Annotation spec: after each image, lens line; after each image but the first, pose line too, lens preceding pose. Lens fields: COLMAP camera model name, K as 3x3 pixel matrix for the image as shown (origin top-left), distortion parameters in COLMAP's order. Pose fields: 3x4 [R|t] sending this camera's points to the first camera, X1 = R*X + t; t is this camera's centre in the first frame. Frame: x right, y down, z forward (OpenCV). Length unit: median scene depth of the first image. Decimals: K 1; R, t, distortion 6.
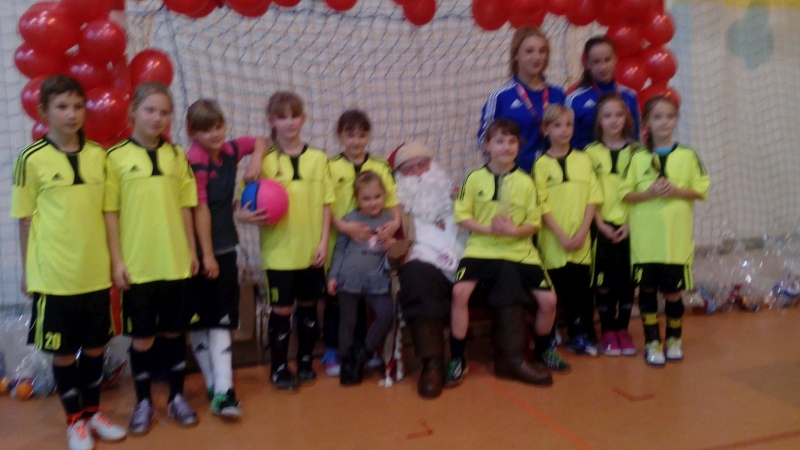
lens RADIAL K [[752.8, 0, 403.0], [0, 752.8, 211.7], [0, 0, 1]] dist [-0.062075, 0.007654]
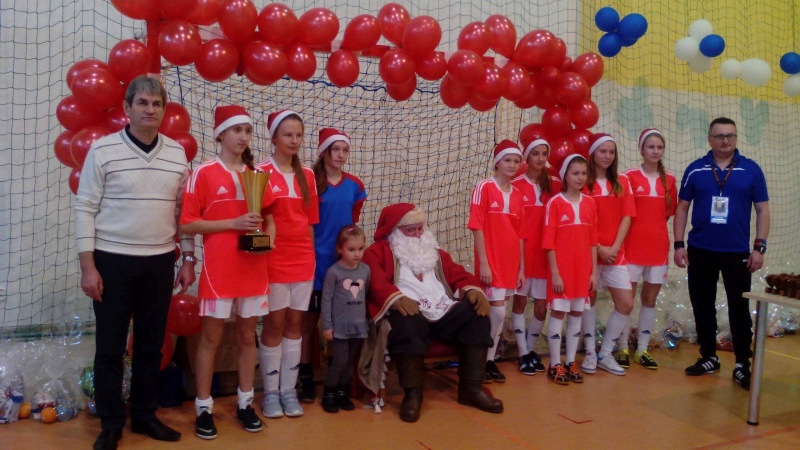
lens RADIAL K [[766.9, 0, 400.0], [0, 766.9, 225.0], [0, 0, 1]] dist [-0.064836, 0.007732]
pose [[0.979192, 0.049937, 0.196695, -0.209186], [-0.047157, 0.998711, -0.018793, -0.035626], [-0.197380, 0.009126, 0.980285, -0.166664]]
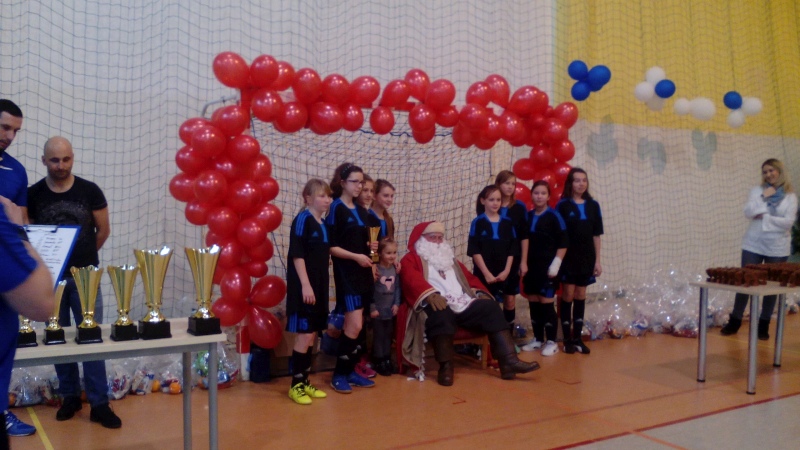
lens RADIAL K [[766.9, 0, 400.0], [0, 766.9, 225.0], [0, 0, 1]] dist [-0.064836, 0.007732]
pose [[0.972086, 0.033404, 0.232234, -0.389539], [-0.019817, 0.997966, -0.060595, 0.006974], [-0.233786, 0.054301, 0.970771, -0.486464]]
